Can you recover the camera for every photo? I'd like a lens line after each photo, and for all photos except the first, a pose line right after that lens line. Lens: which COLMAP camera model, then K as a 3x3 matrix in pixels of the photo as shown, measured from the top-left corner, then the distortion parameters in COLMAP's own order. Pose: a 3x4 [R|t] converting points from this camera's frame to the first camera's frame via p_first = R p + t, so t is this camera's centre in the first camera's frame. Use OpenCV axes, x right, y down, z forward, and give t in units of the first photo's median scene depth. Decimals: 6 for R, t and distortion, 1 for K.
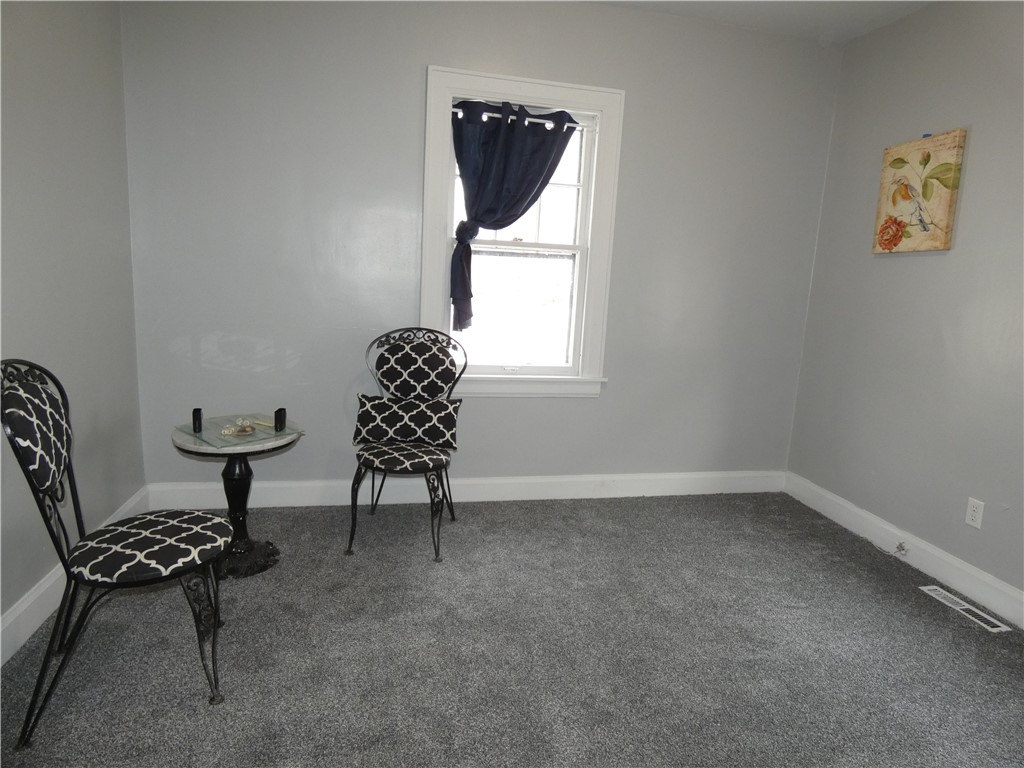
lens RADIAL K [[604.3, 0, 521.9], [0, 604.3, 384.9], [0, 0, 1]] dist [-0.001133, -0.003052]
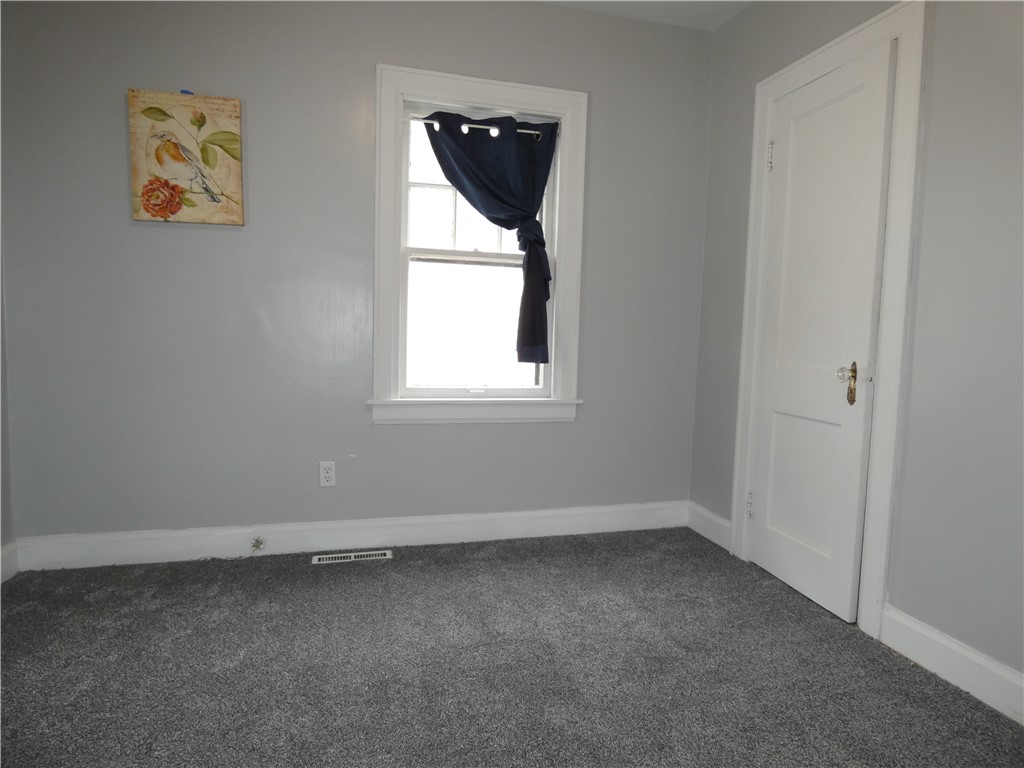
lens RADIAL K [[604.3, 0, 521.9], [0, 604.3, 384.9], [0, 0, 1]] dist [-0.001133, -0.003052]
pose [[-0.059788, -0.140069, 0.988335, -0.292117], [0.153167, 0.977094, 0.147742, -0.046659], [-0.986390, 0.160214, -0.036965, 0.601806]]
